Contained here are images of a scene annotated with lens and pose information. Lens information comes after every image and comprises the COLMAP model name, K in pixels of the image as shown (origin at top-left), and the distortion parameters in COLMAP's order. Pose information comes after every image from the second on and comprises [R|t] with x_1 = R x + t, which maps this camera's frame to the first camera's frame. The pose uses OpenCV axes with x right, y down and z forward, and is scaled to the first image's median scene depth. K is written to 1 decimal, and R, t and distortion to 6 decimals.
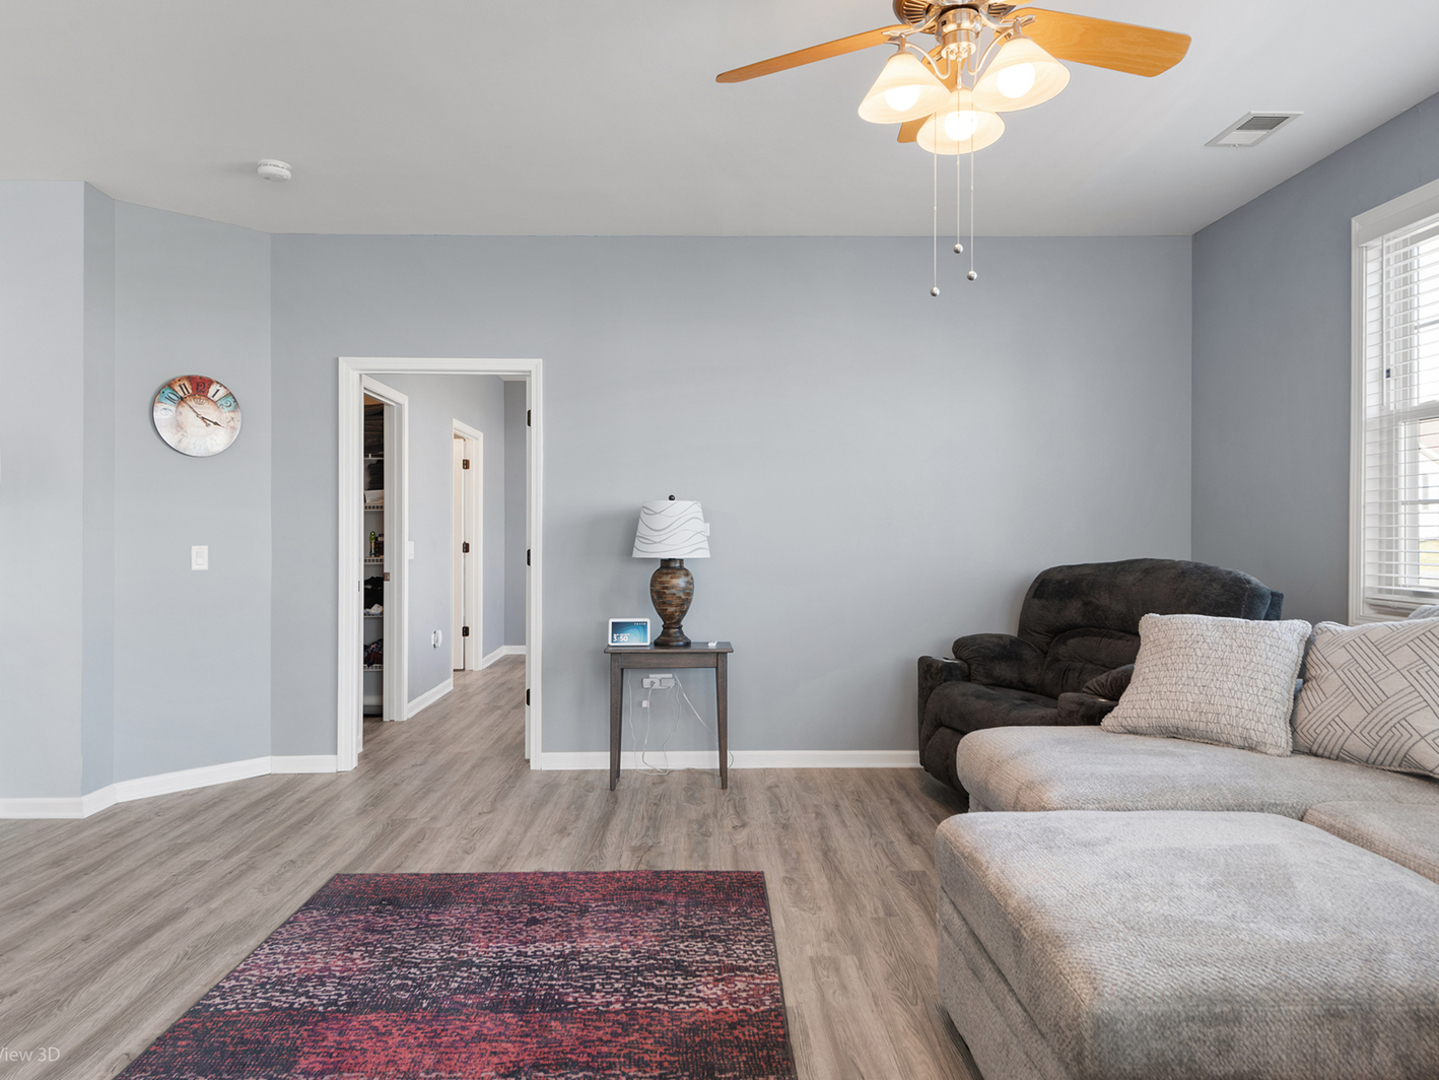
lens RADIAL K [[922.5, 0, 712.7], [0, 922.5, 530.3], [0, 0, 1]] dist [0.031514, -0.017955]
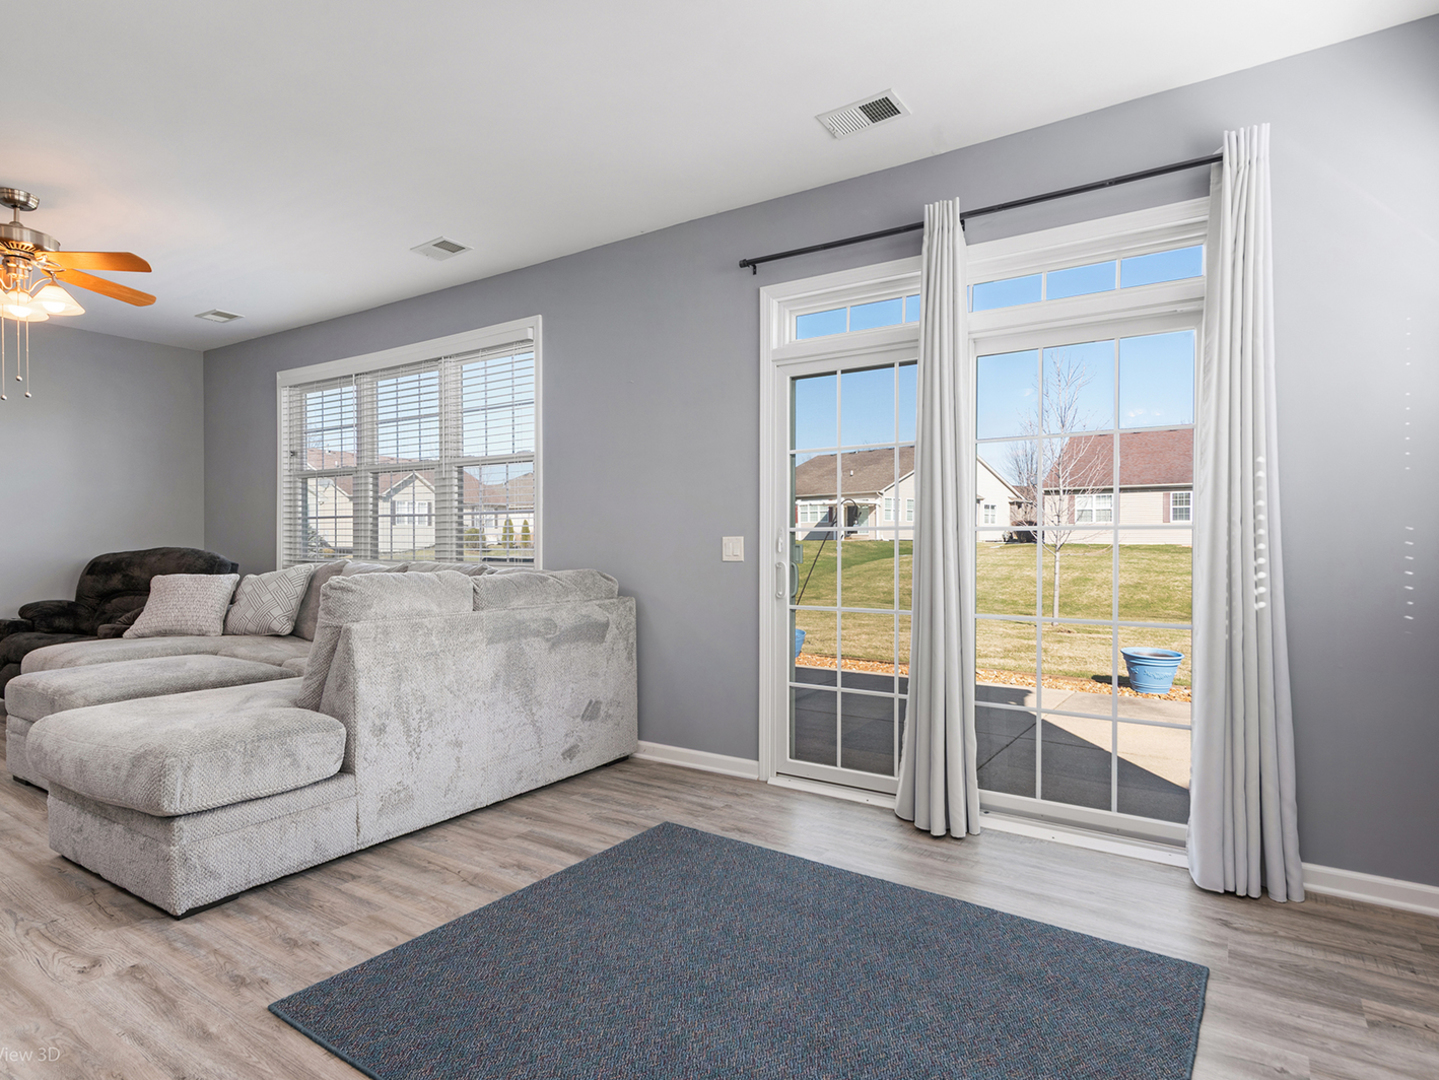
lens RADIAL K [[780.4, 0, 718.3], [0, 780.4, 544.2], [0, 0, 1]] dist [-0.003229, -0.001799]
pose [[0.554330, -0.007826, 0.832260, -0.025472], [-0.001802, 0.999942, 0.010604, 0.001307], [-0.832295, -0.007378, 0.554284, -0.102471]]
